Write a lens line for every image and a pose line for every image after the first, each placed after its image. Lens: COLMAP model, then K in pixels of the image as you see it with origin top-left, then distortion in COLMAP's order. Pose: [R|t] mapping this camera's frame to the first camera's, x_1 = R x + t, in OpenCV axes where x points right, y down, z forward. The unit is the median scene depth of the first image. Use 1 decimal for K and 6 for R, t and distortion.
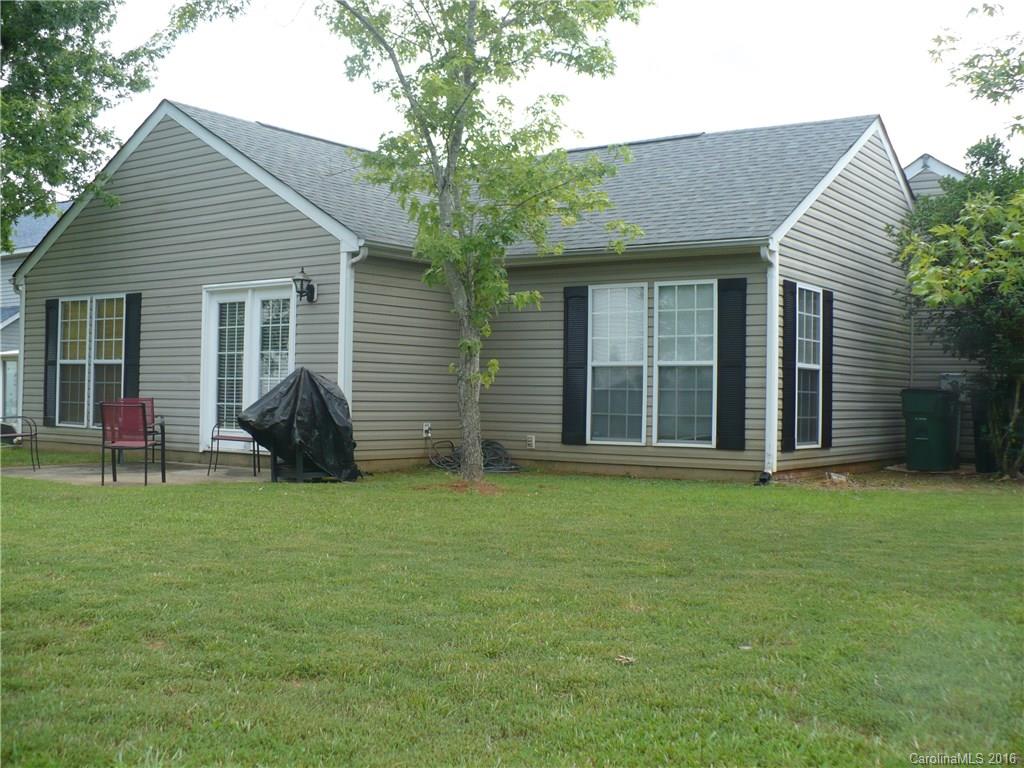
lens RADIAL K [[1096.5, 0, 510.0], [0, 1096.5, 384.4], [0, 0, 1]] dist [-0.030720, 0.000000]
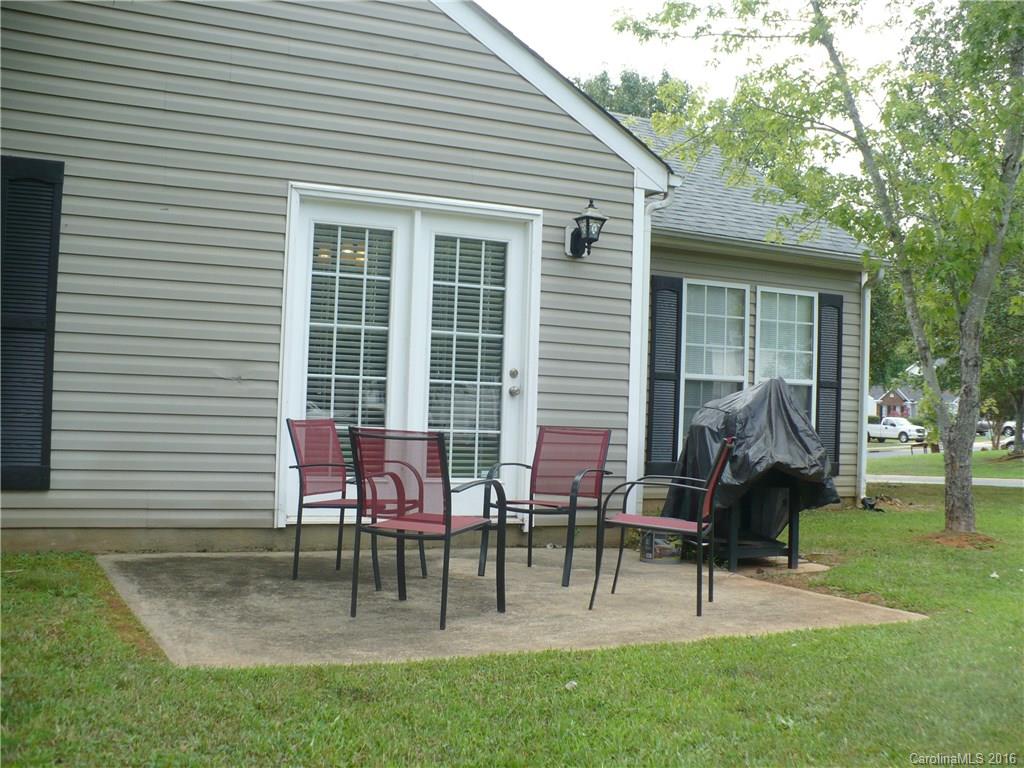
lens RADIAL K [[1096.5, 0, 511.3], [0, 1096.5, 381.6], [0, 0, 1]] dist [-0.030720, 0.000000]
pose [[0.493383, 0.027416, 0.869380, -0.708190], [-0.040780, 0.999133, -0.008365, -0.002675], [-0.868856, -0.031326, 0.494073, 0.733461]]
